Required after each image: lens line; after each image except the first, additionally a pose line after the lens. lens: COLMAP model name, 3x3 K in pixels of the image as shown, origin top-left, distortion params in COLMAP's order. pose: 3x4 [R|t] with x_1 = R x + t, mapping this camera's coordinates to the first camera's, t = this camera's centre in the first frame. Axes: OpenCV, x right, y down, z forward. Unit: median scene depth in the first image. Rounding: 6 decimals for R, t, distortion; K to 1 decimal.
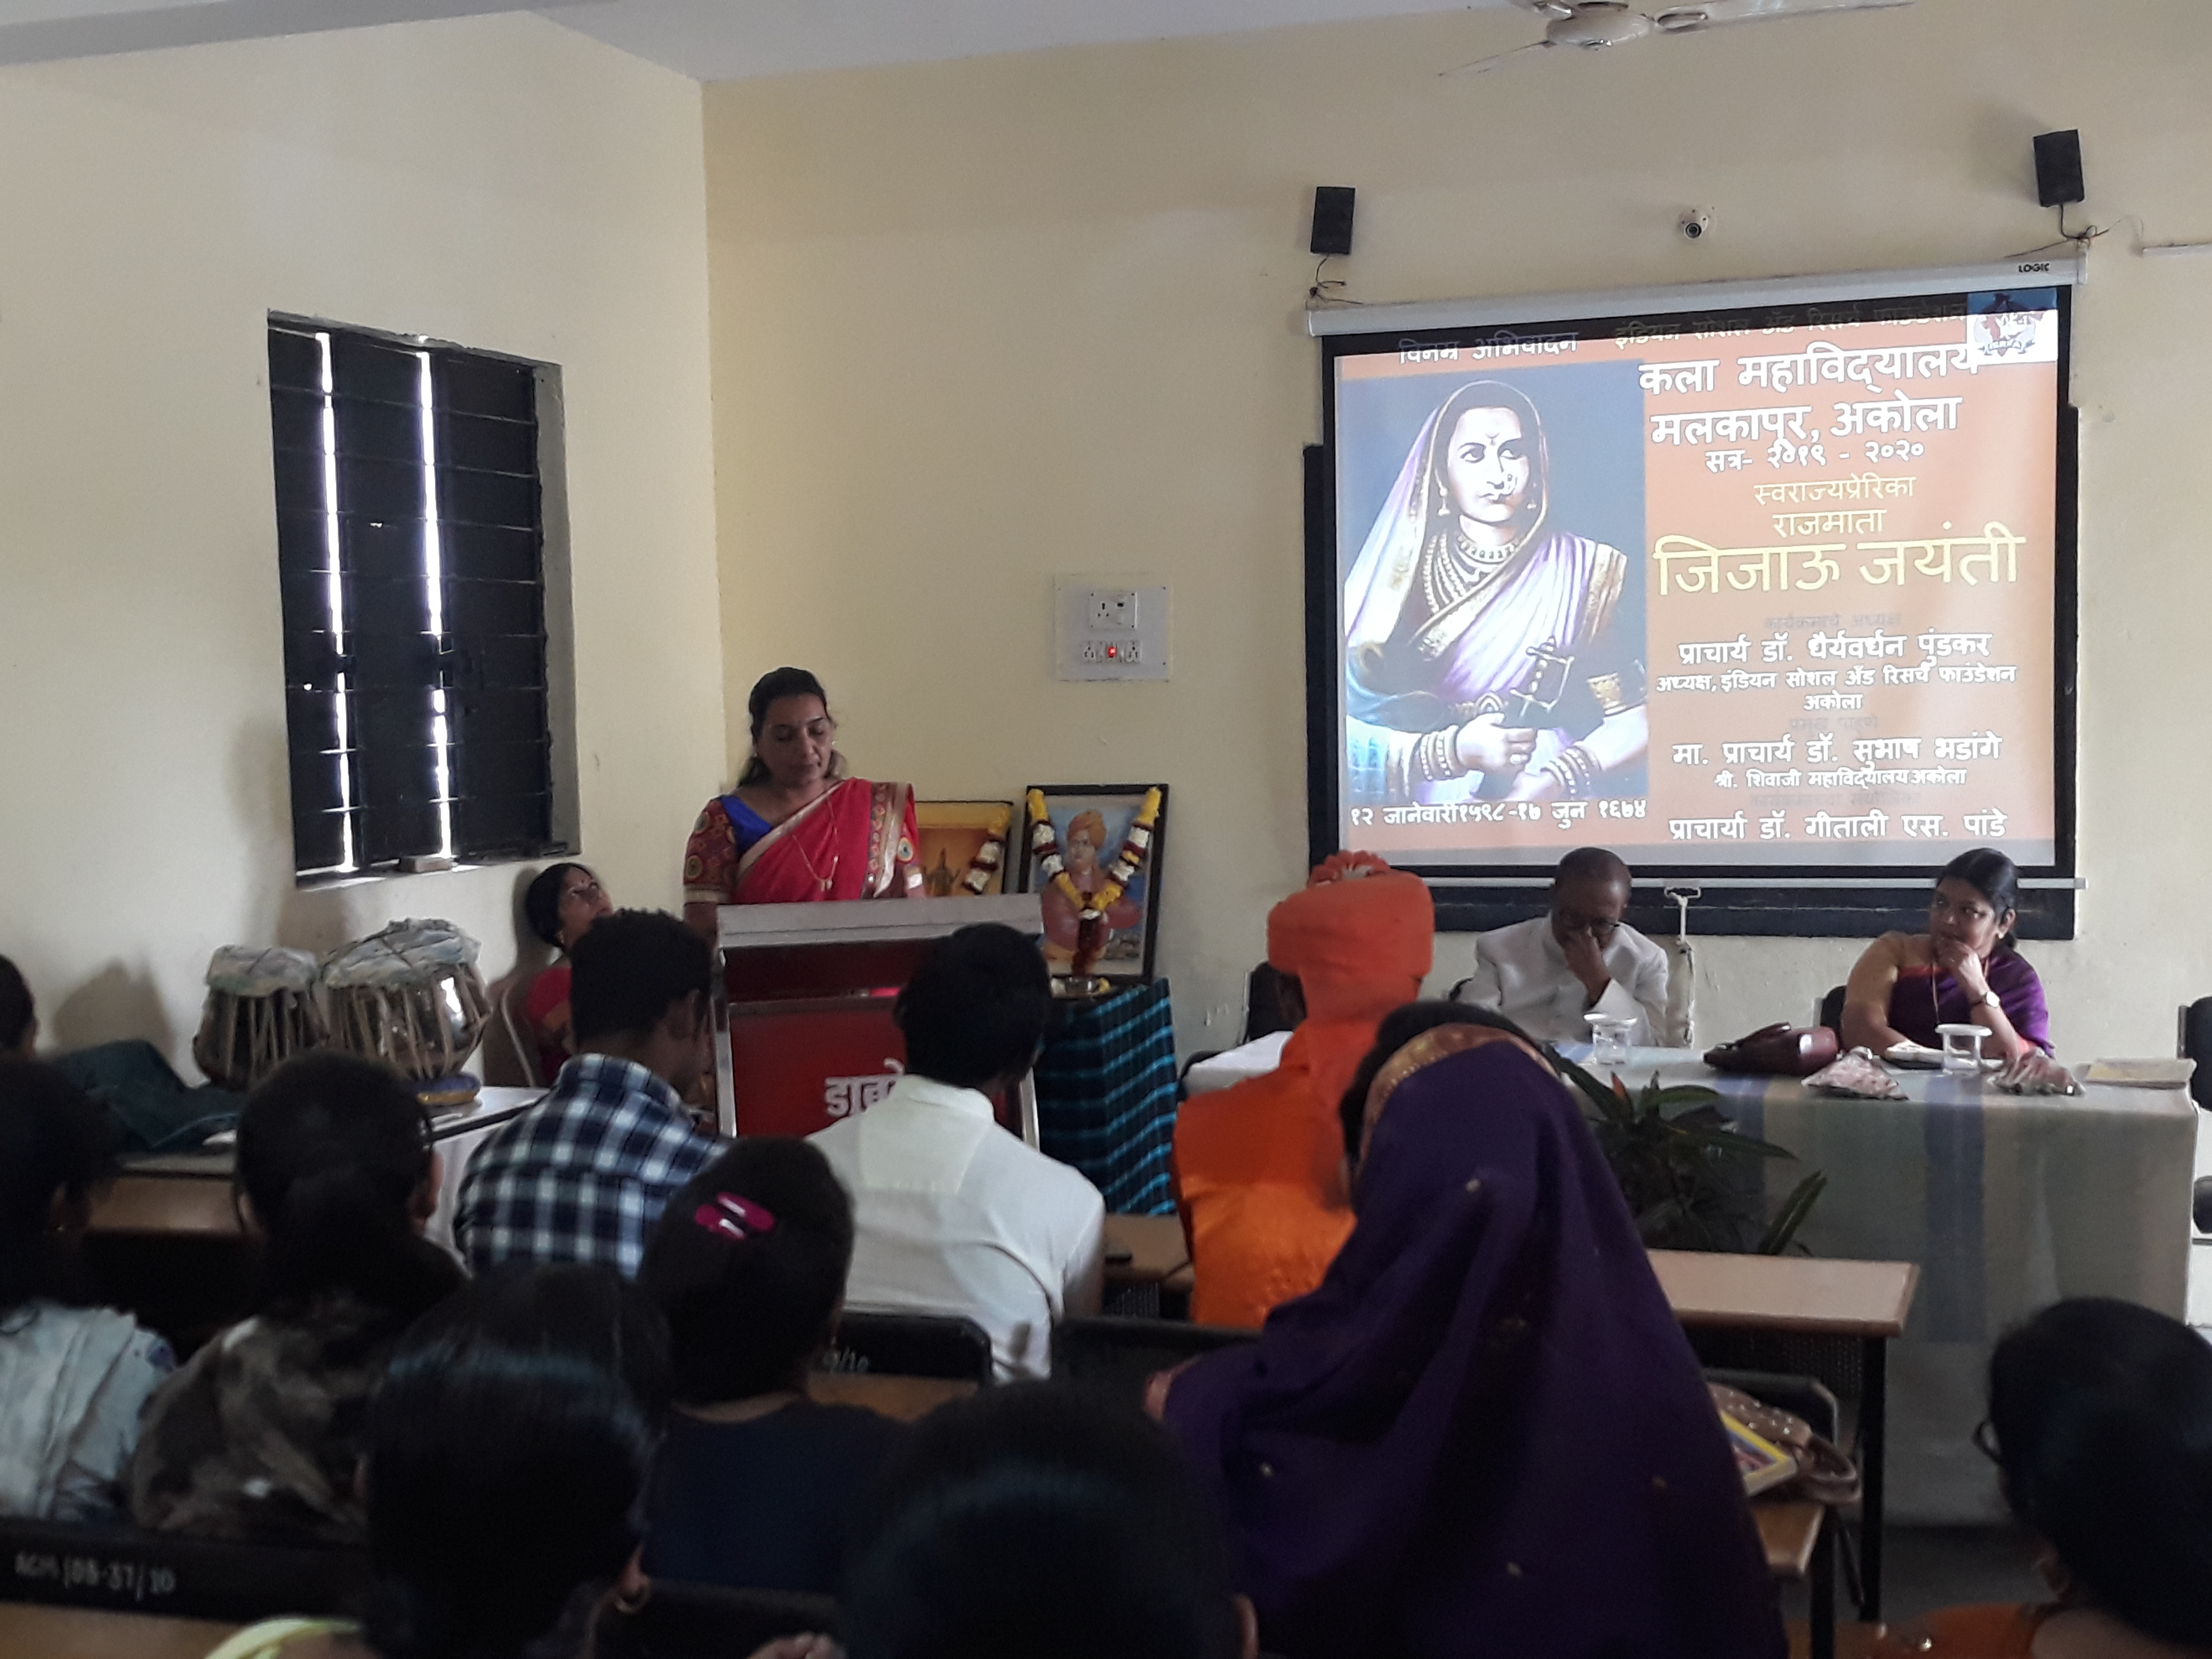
lens RADIAL K [[2913.0, 0, 1104.0], [0, 2913.0, 833.2], [0, 0, 1]] dist [0.076686, 0.000000]
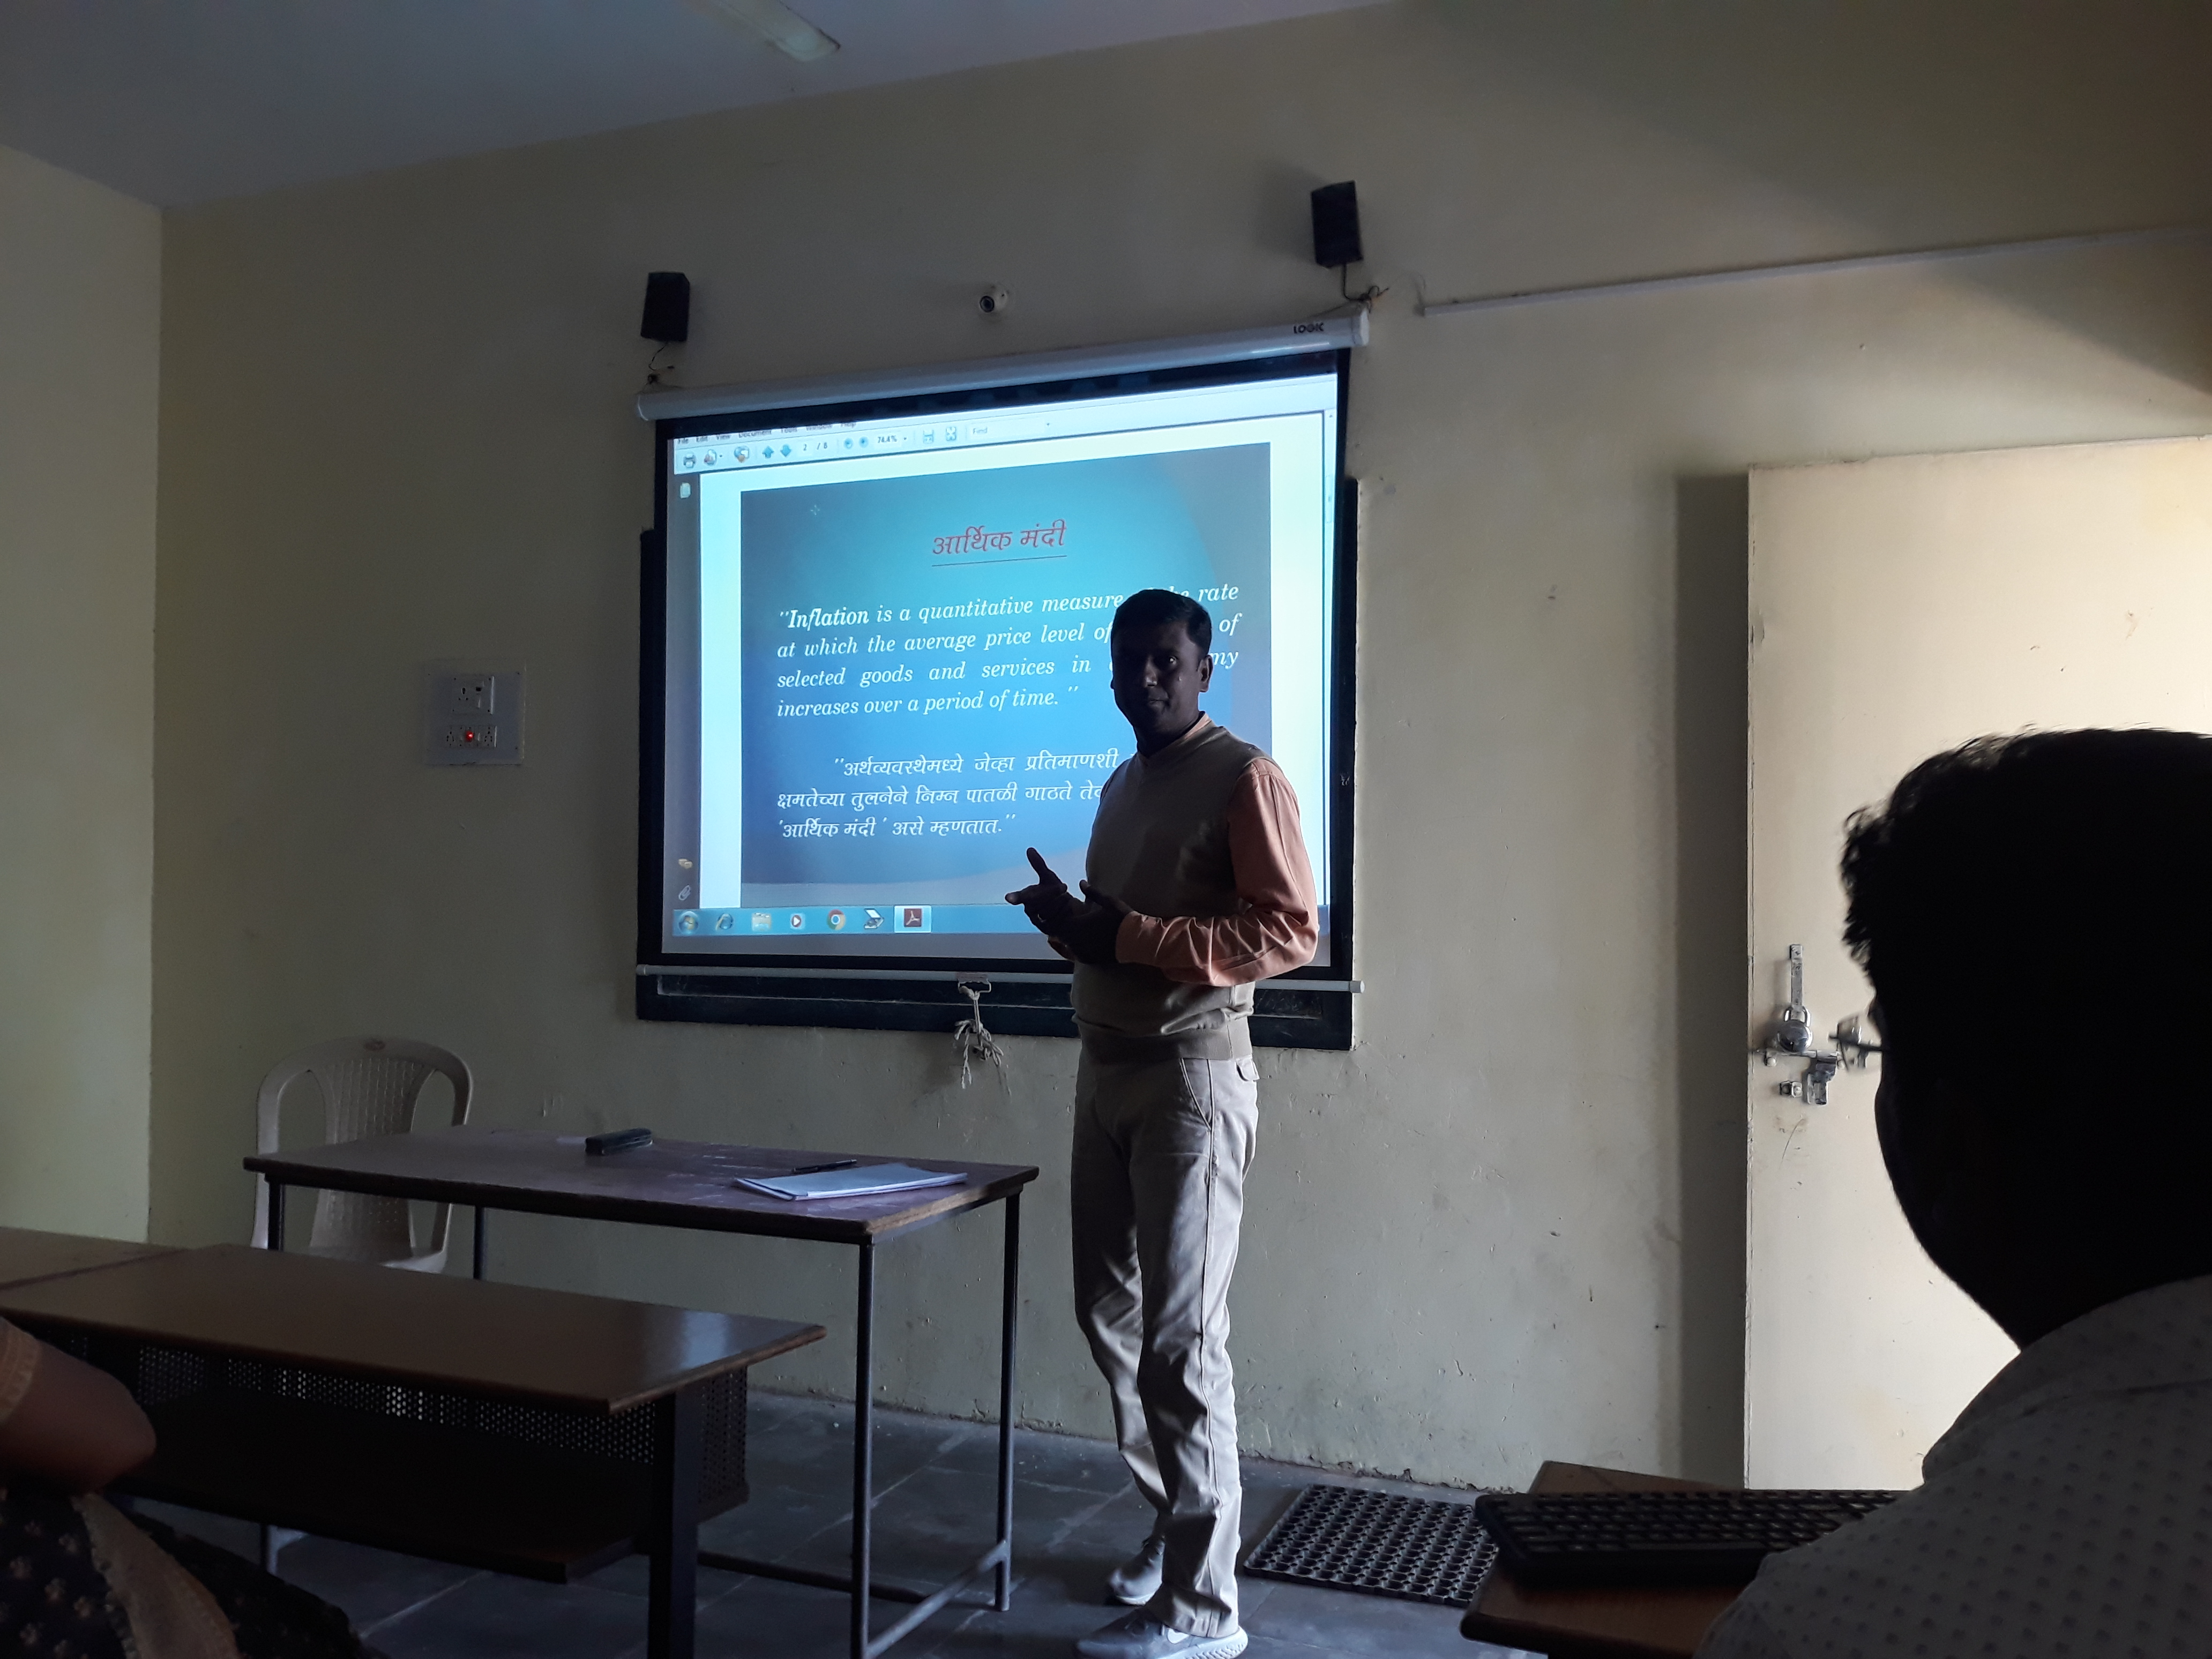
lens RADIAL K [[1828.6, 0, 1088.4], [0, 1828.6, 845.3], [0, 0, 1]] dist [0.036517, -0.044491]
pose [[0.997885, 0.025090, -0.059966, 0.277156], [-0.029566, 0.996749, -0.074952, 0.017918], [0.057890, 0.076566, 0.995382, 0.414577]]
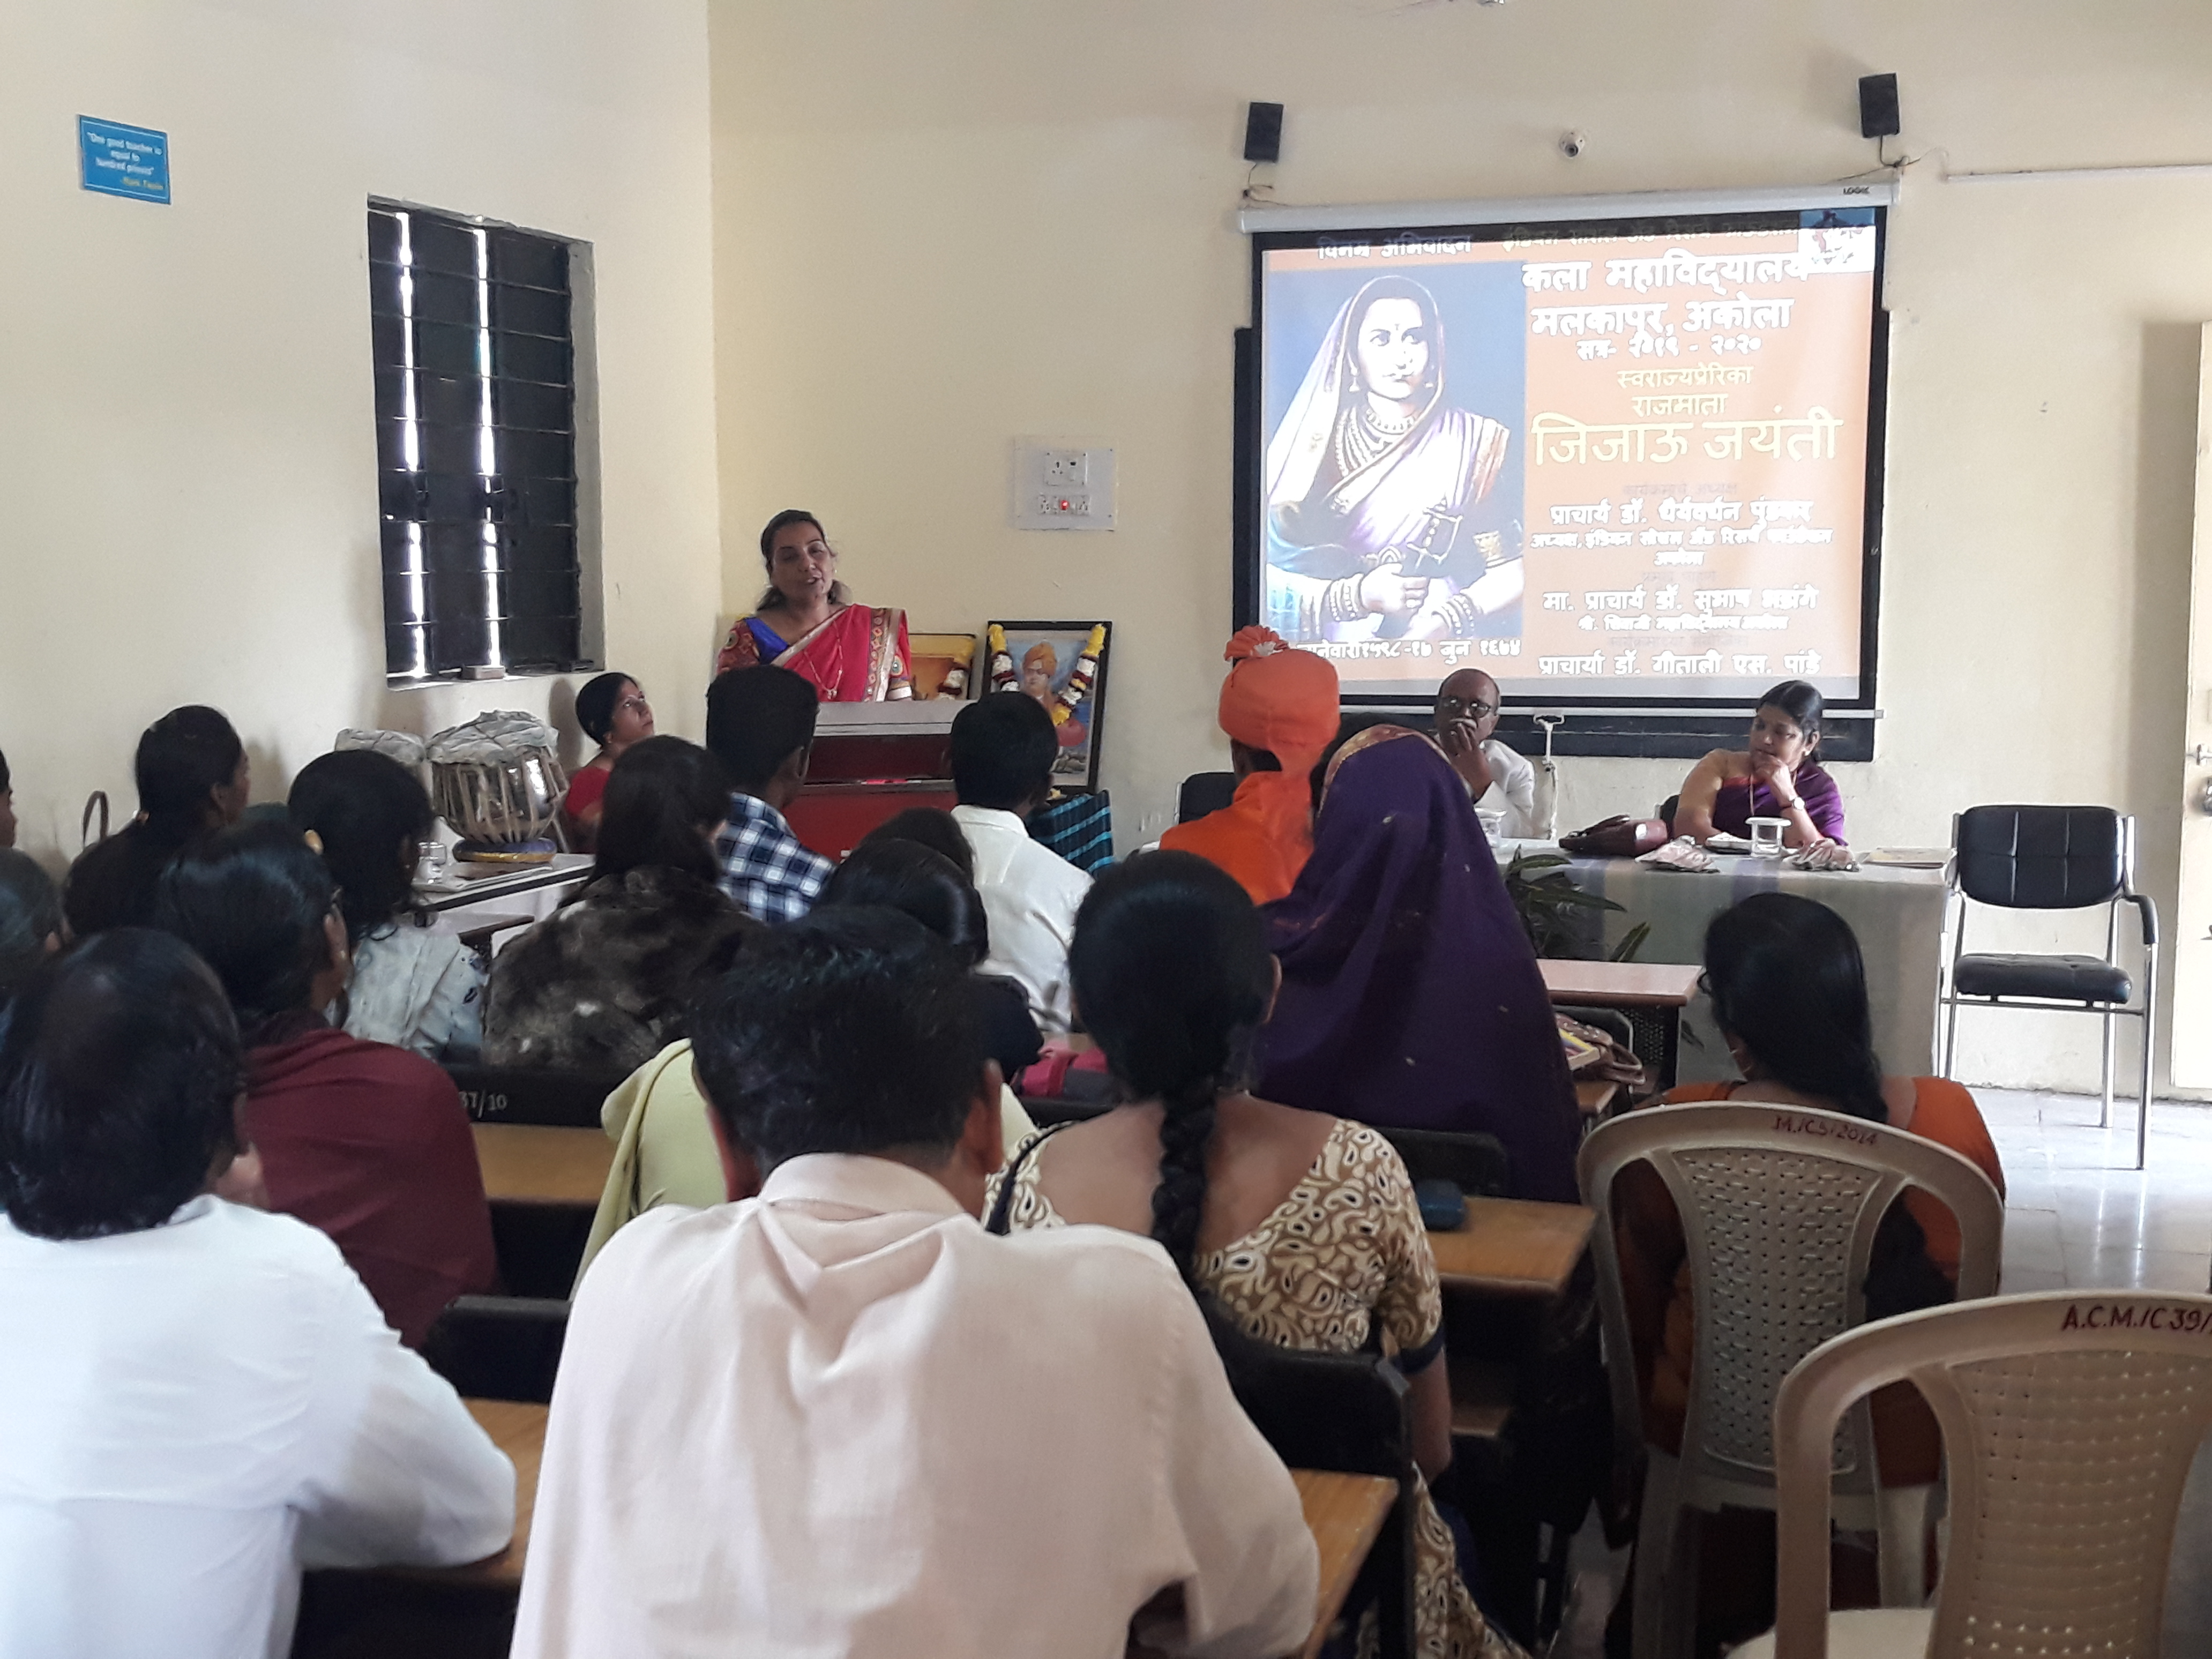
lens RADIAL K [[2968.7, 0, 1107.7], [0, 2968.7, 859.3], [0, 0, 1]] dist [0.085953, 0.000000]
pose [[0.998956, 0.014449, 0.043336, -0.031478], [-0.016589, 0.998639, 0.049439, 0.020838], [-0.042563, -0.050106, 0.997837, -0.195436]]
